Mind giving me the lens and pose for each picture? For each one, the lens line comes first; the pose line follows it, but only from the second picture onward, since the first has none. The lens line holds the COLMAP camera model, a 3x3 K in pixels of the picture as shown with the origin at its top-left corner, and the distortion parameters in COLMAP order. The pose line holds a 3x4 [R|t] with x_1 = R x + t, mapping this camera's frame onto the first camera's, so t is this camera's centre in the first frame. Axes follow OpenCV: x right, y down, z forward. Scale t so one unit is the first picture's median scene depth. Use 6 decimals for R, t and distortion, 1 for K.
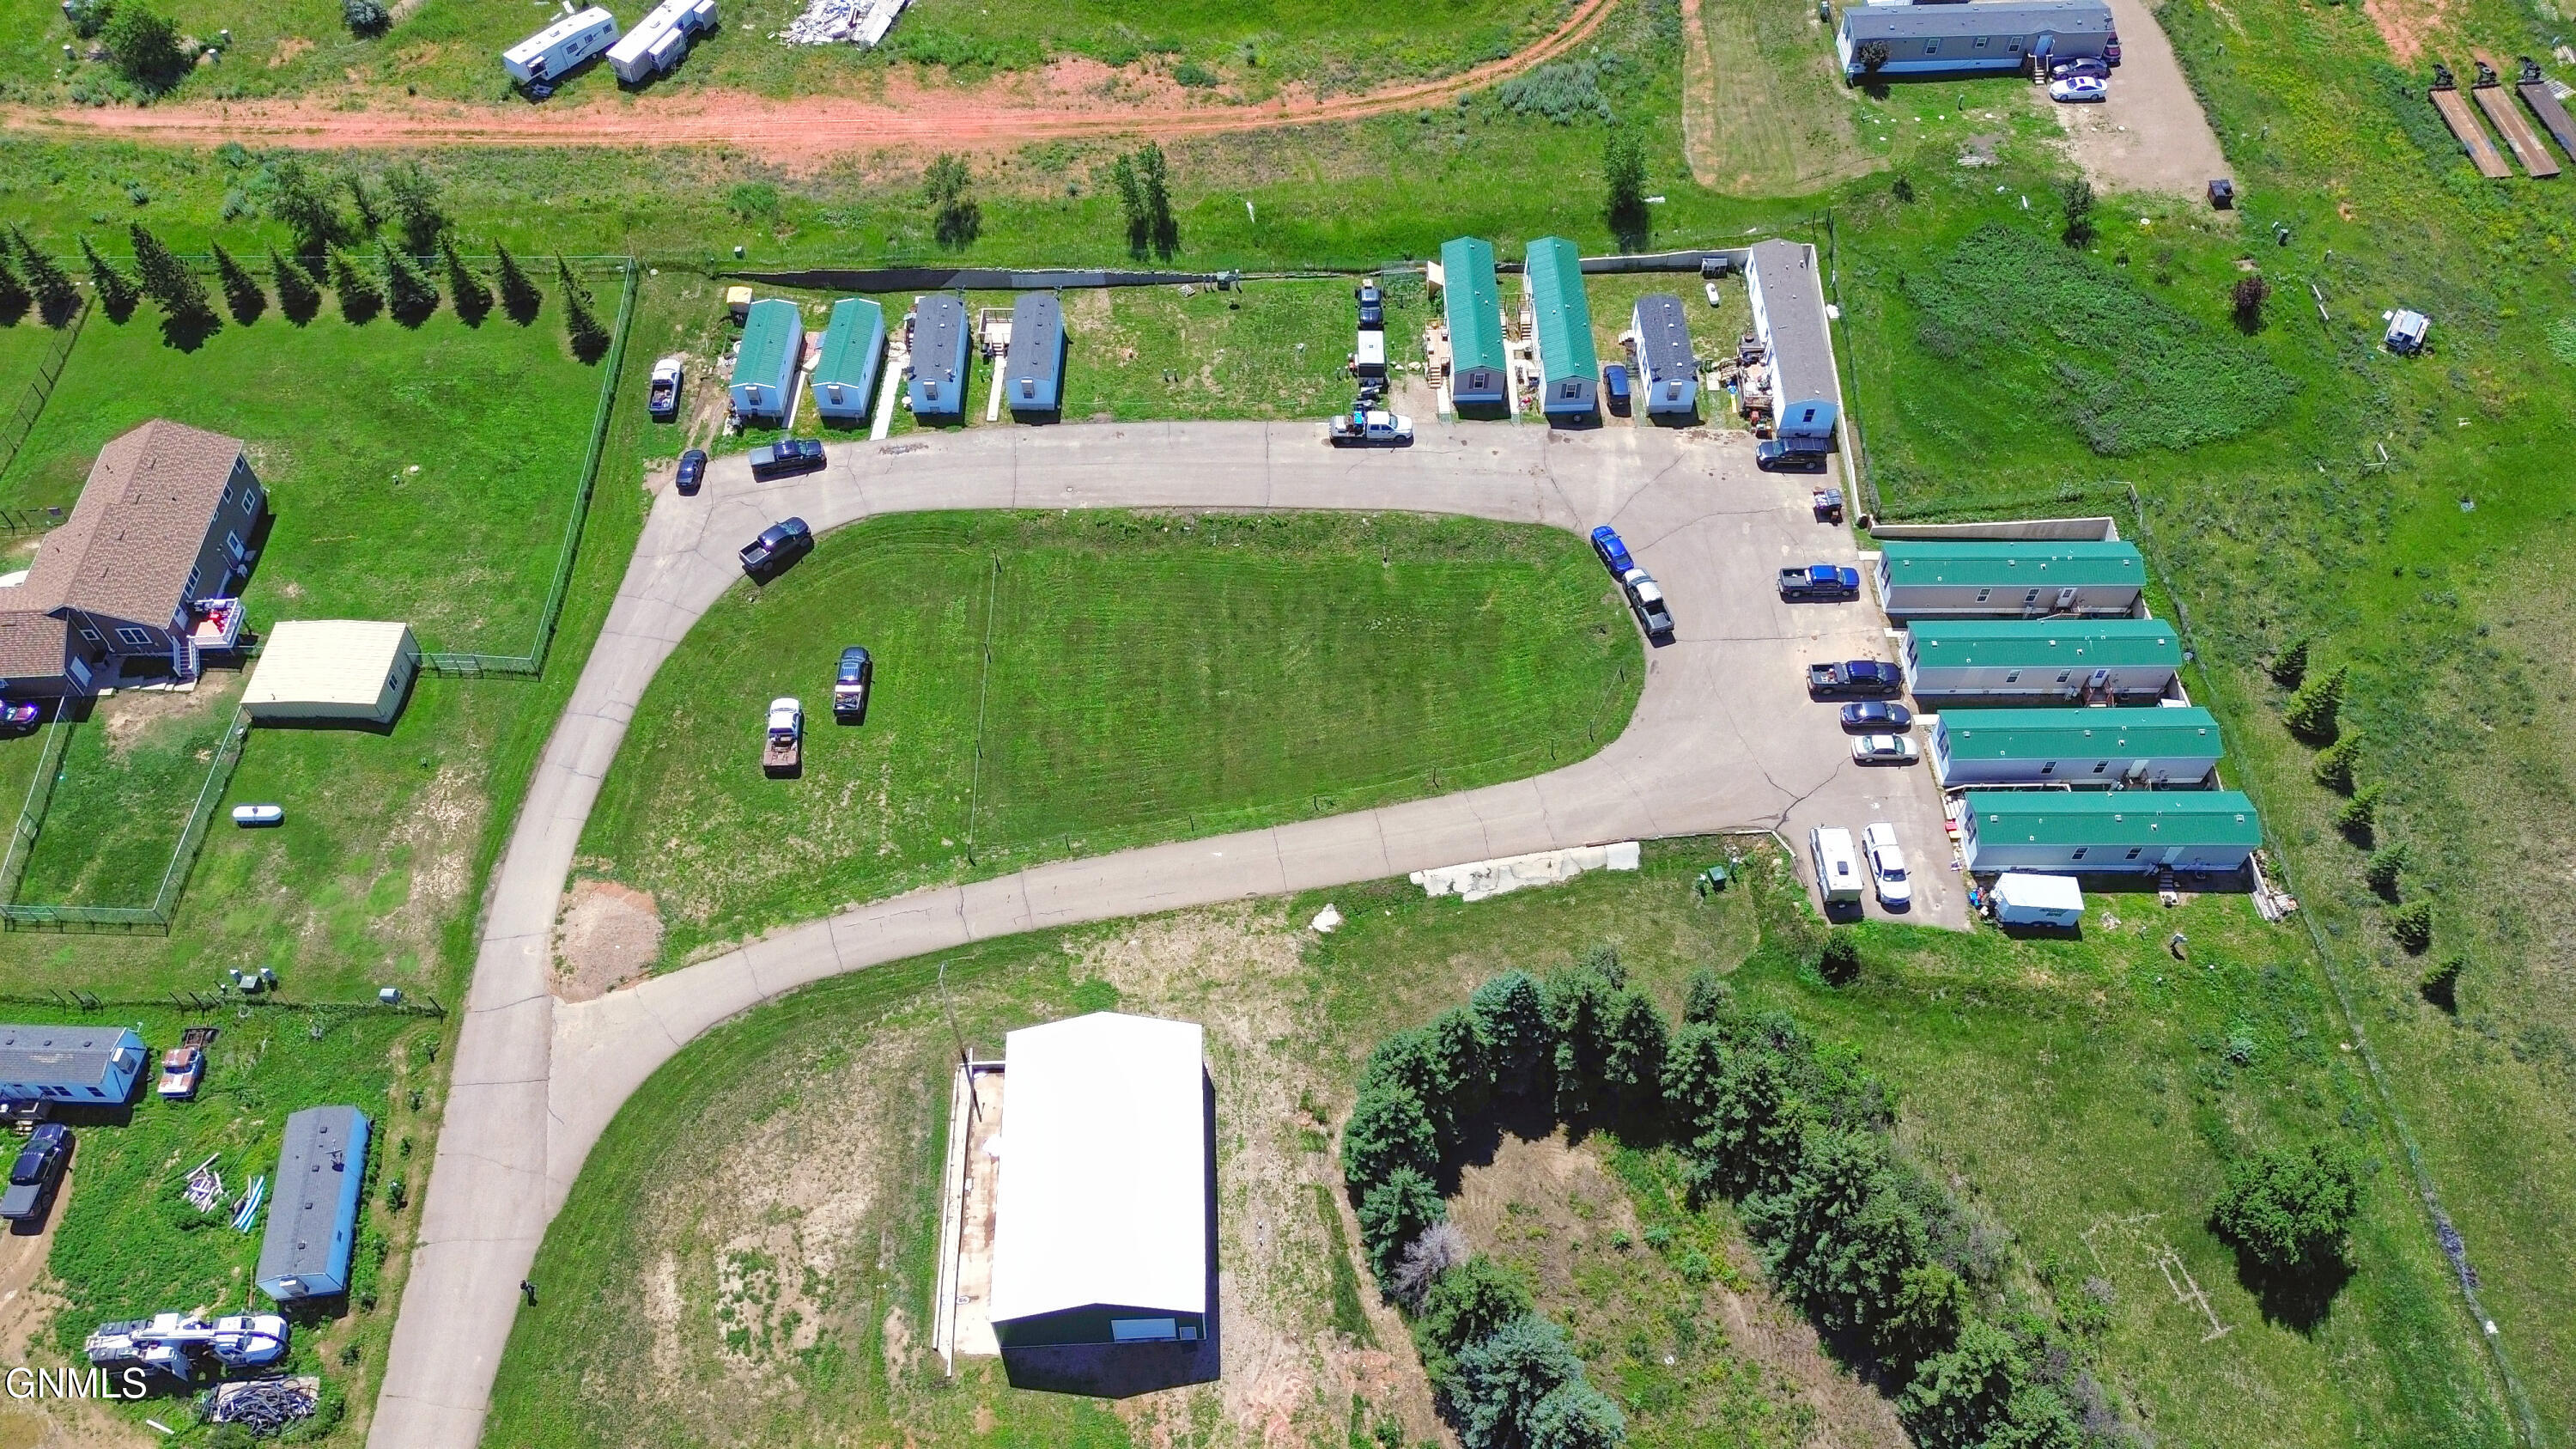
lens RADIAL K [[1827.8, 0, 1287.7], [0, 1827.8, 723.9], [0, 0, 1]] dist [0.072780, -0.071868]
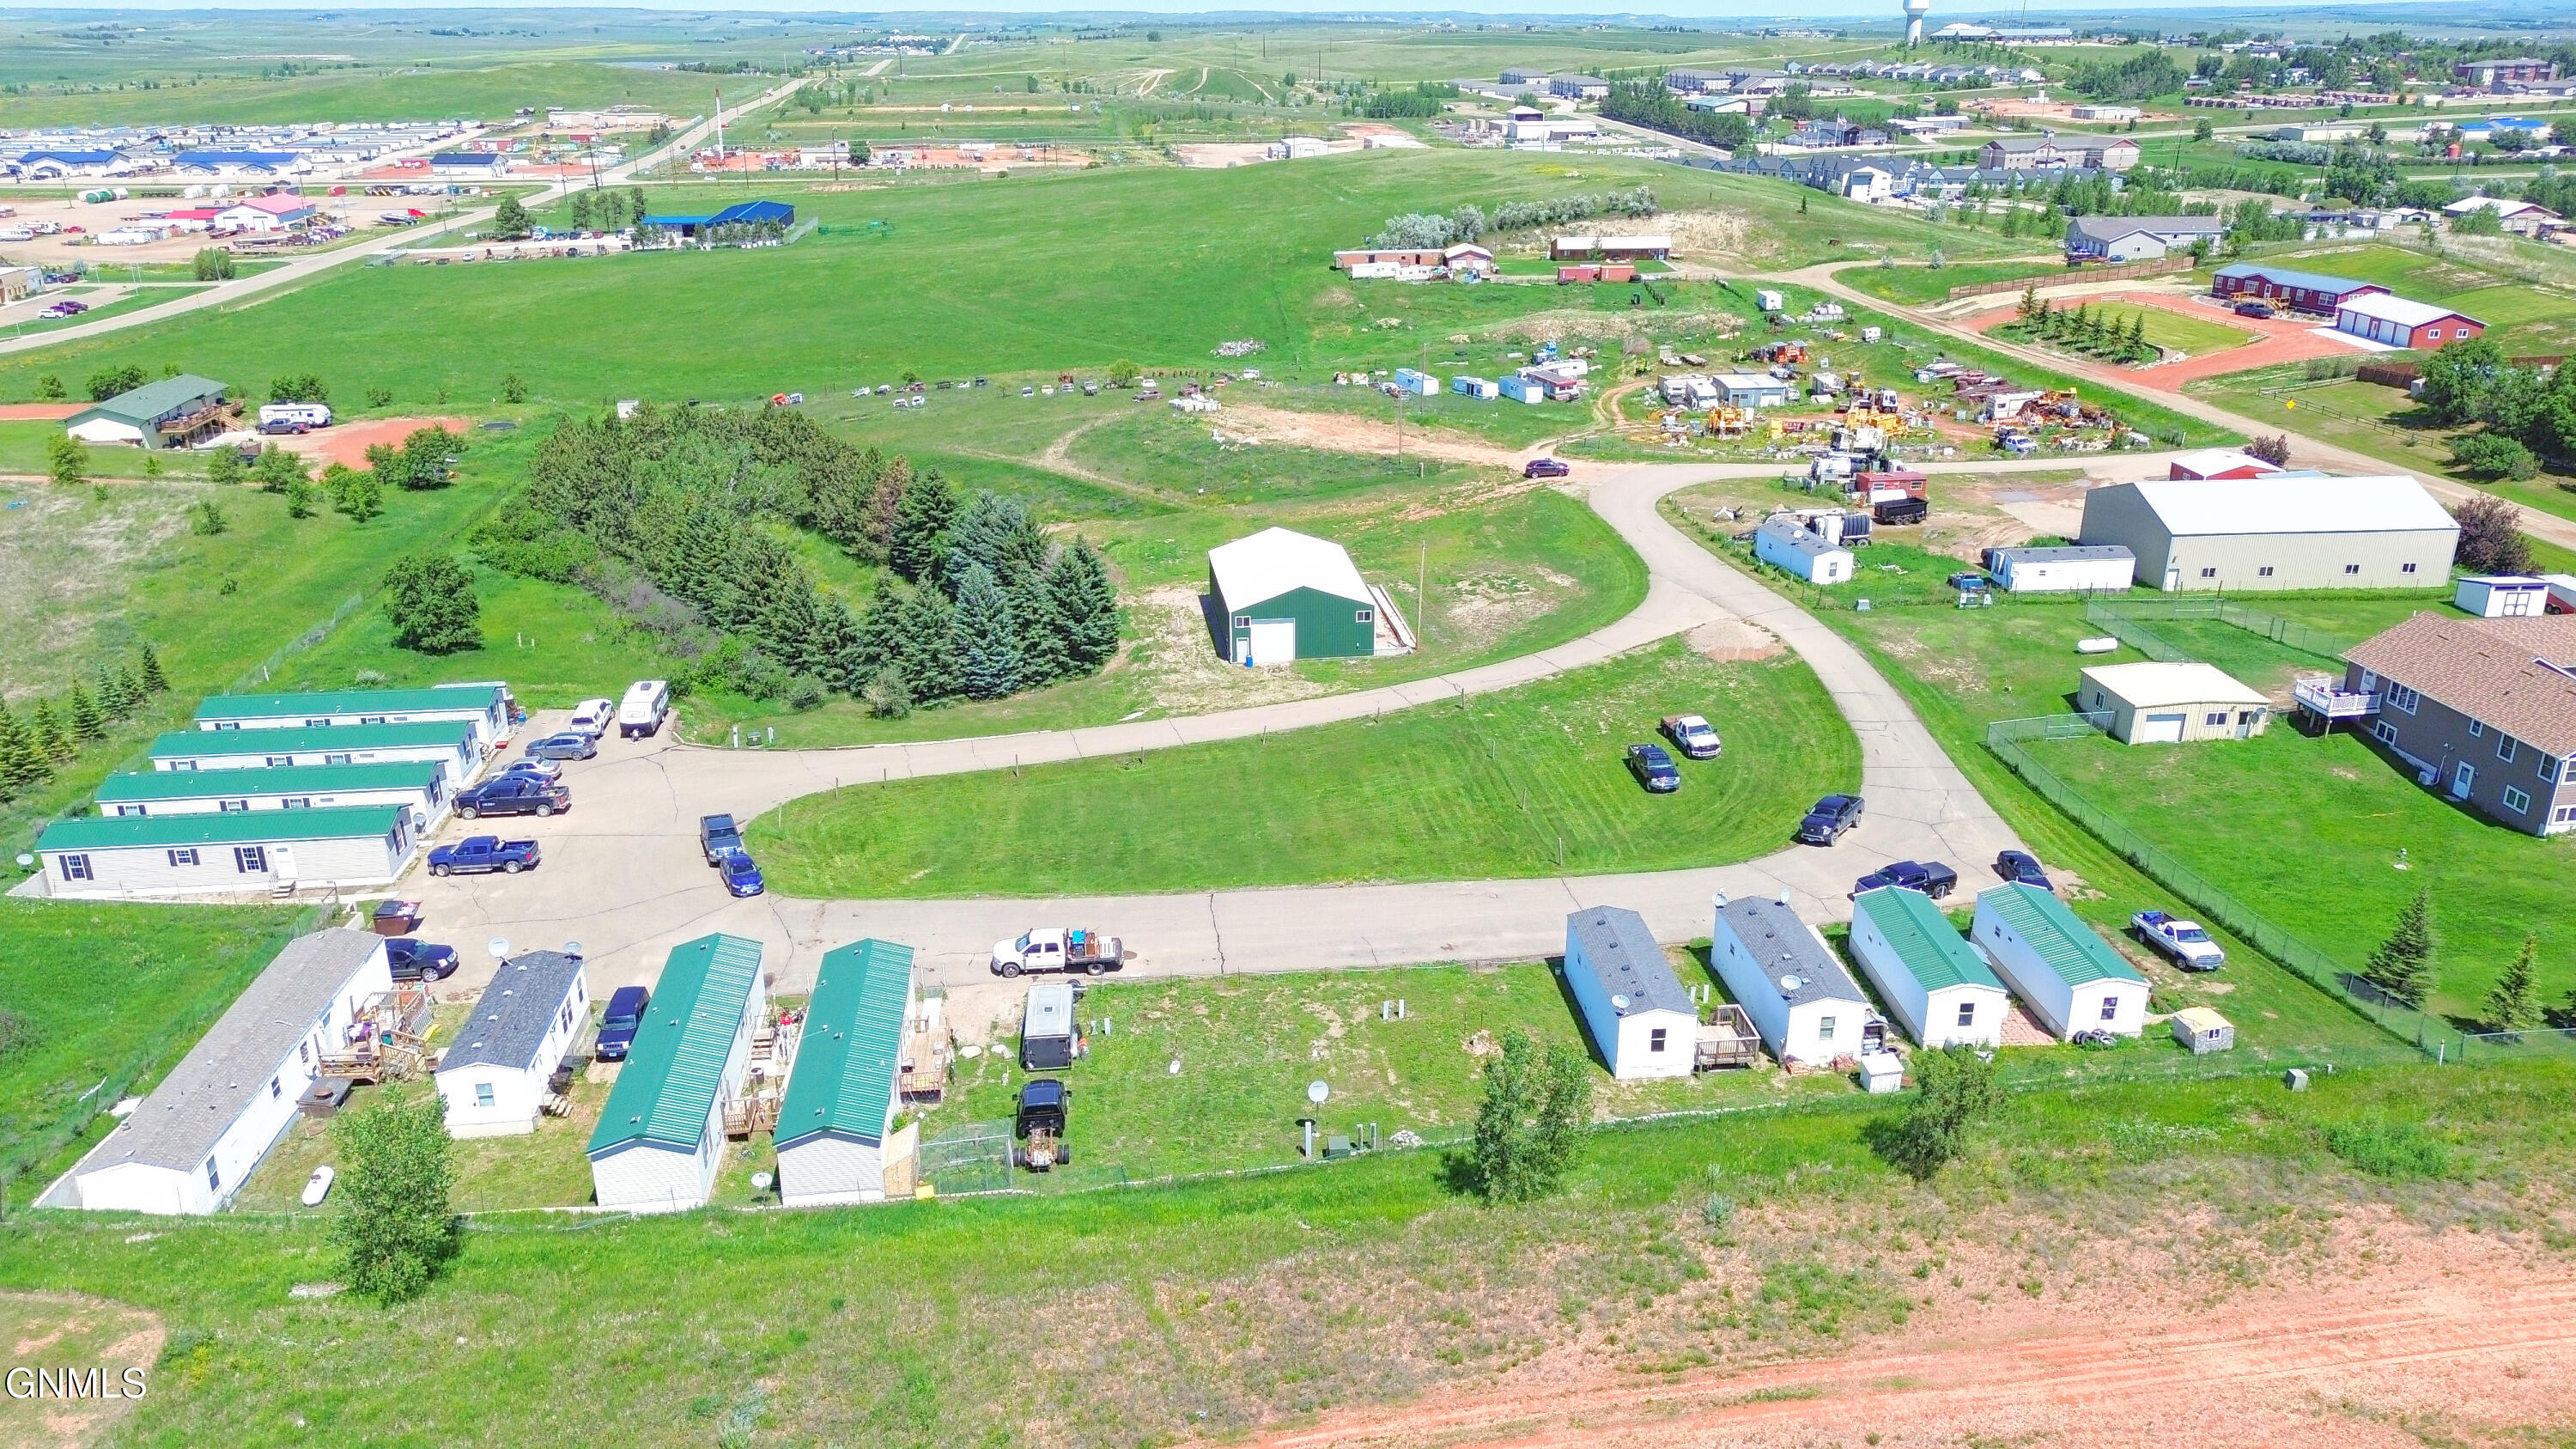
lens RADIAL K [[1825.4, 0, 1286.9], [0, 1825.4, 724.0], [0, 0, 1]] dist [0.072654, -0.067568]
pose [[-0.995868, 0.032677, -0.084733, 0.020466], [-0.072320, 0.278991, 0.957567, -0.937037], [0.054931, 0.959738, -0.275474, 1.291928]]
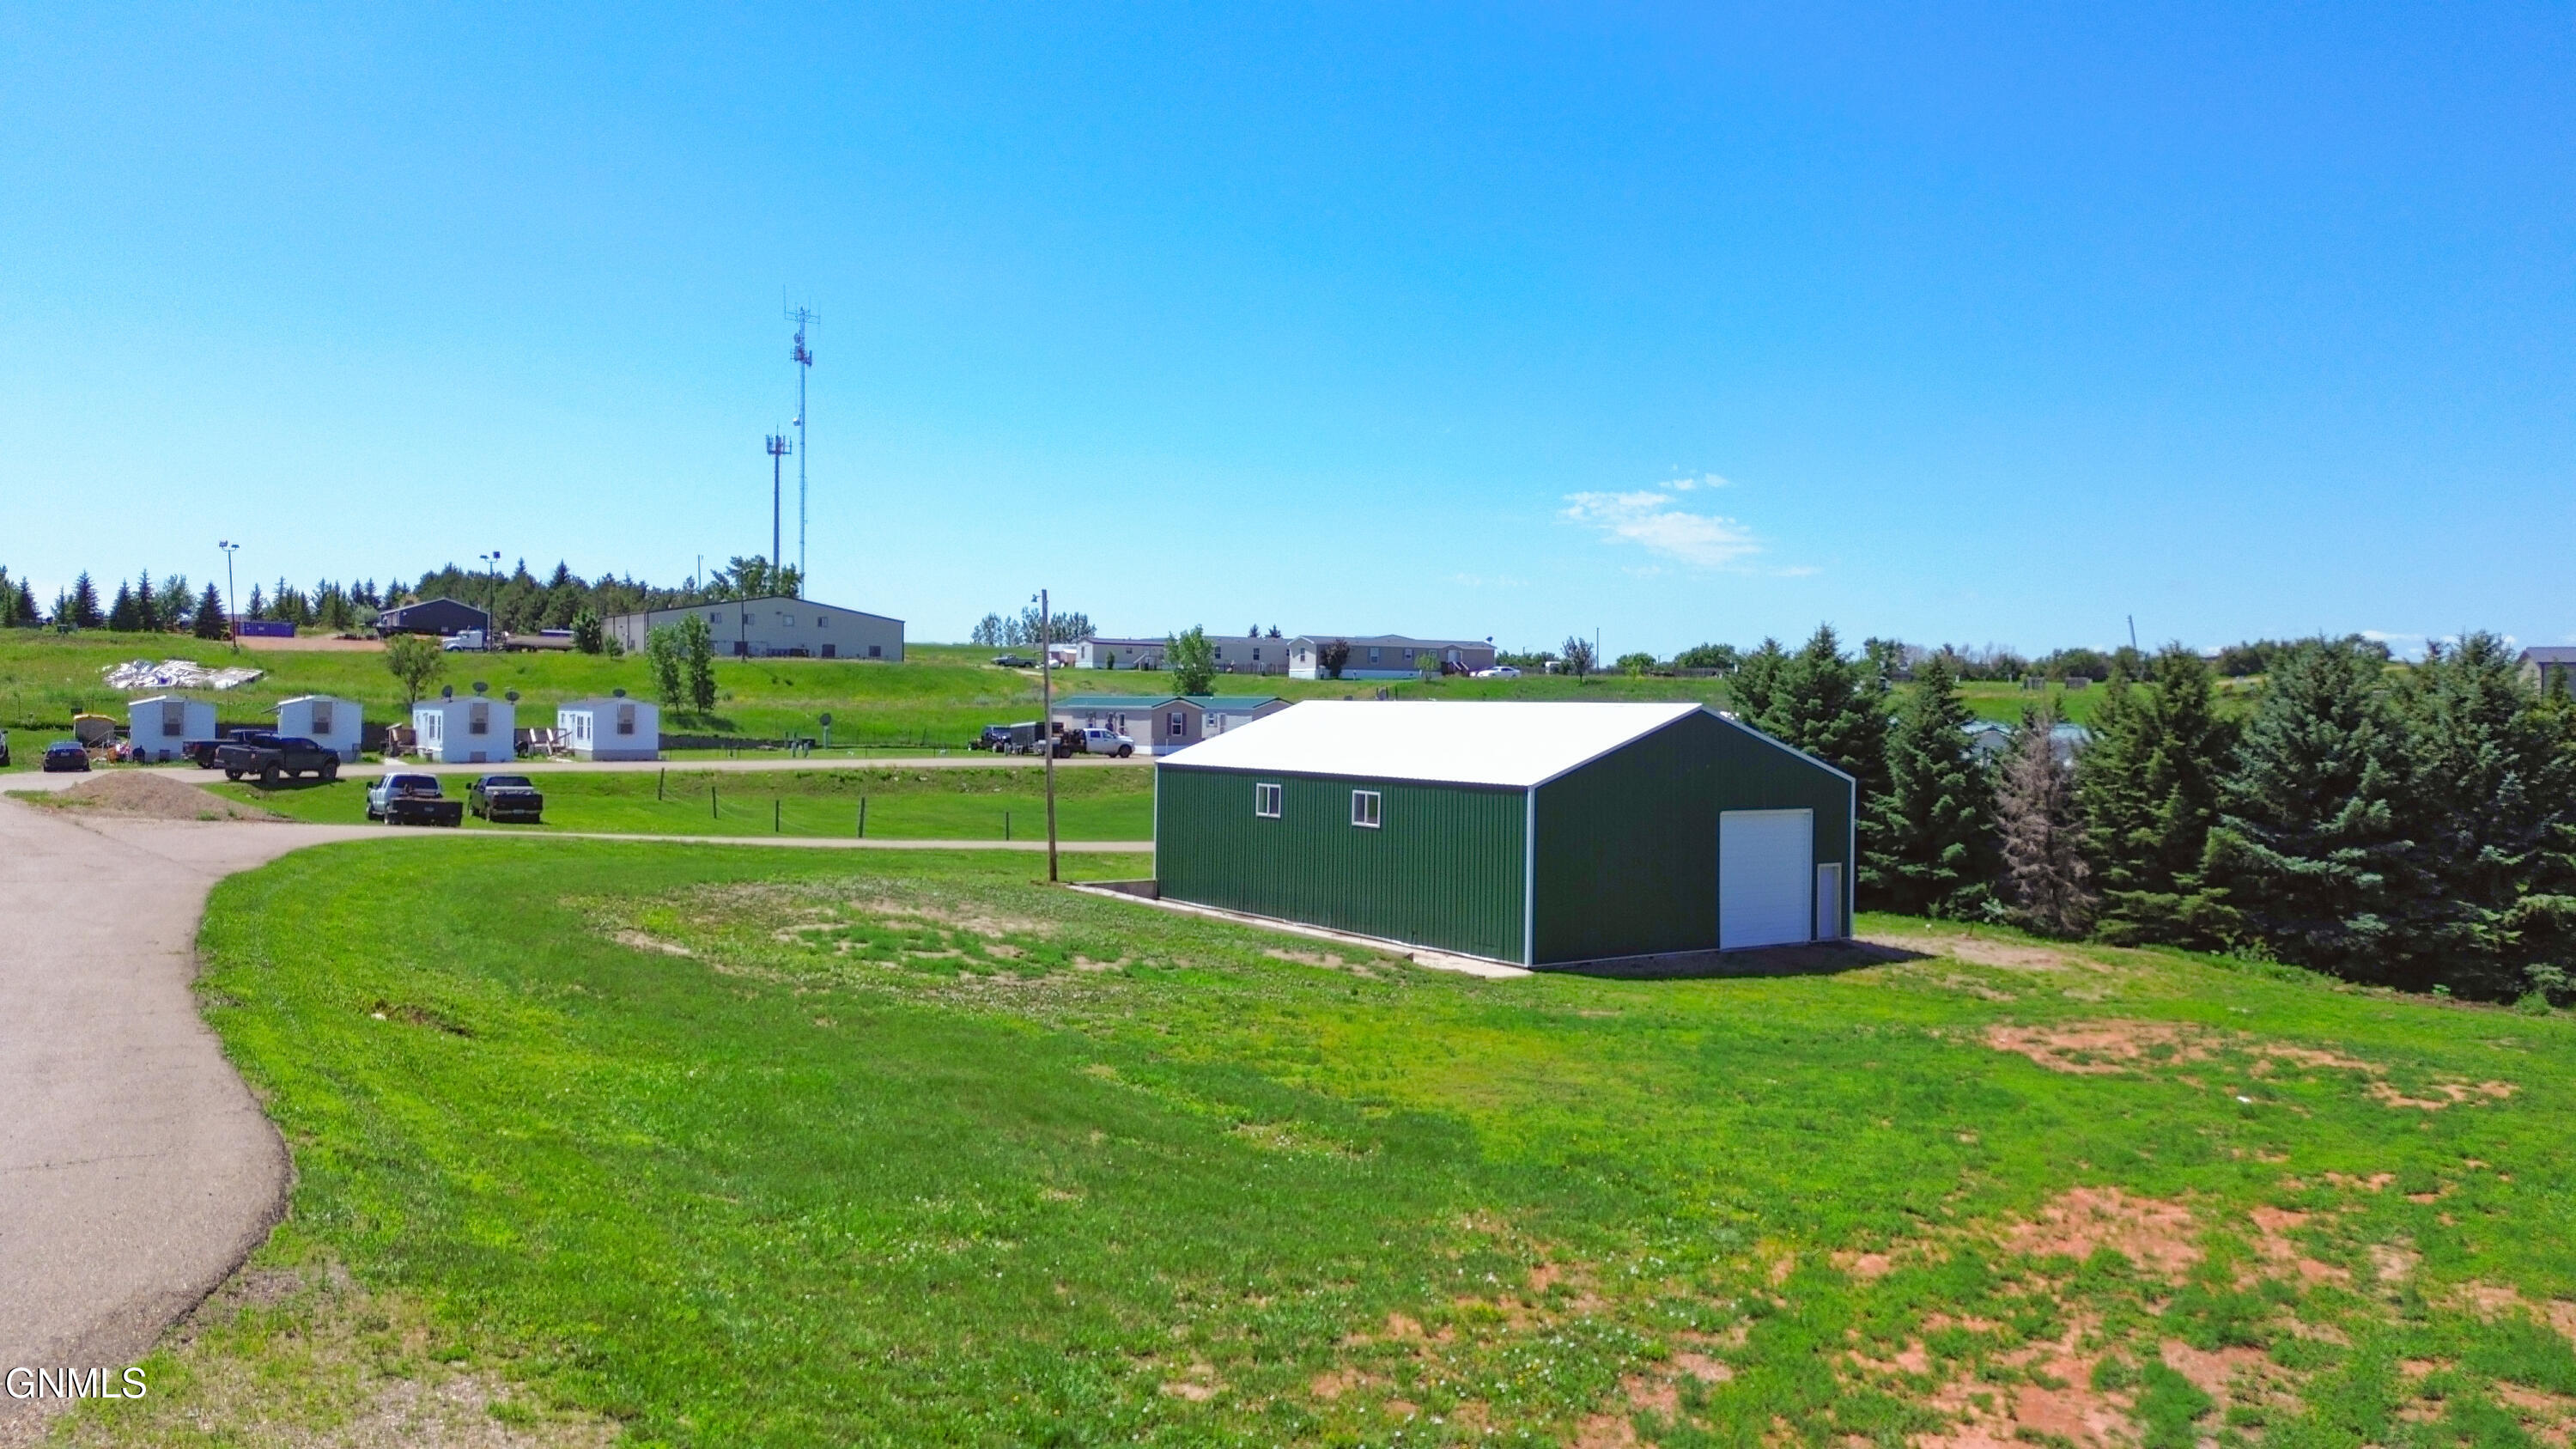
lens RADIAL K [[1811.8, 0, 1288.0], [0, 1811.8, 724.5], [0, 0, 1]] dist [0.095801, -0.102085]
pose [[0.846348, -0.000862, 0.532630, -0.355767], [0.419532, 0.617189, -0.665636, 0.468599], [-0.328160, 0.786814, 0.522718, 0.639864]]
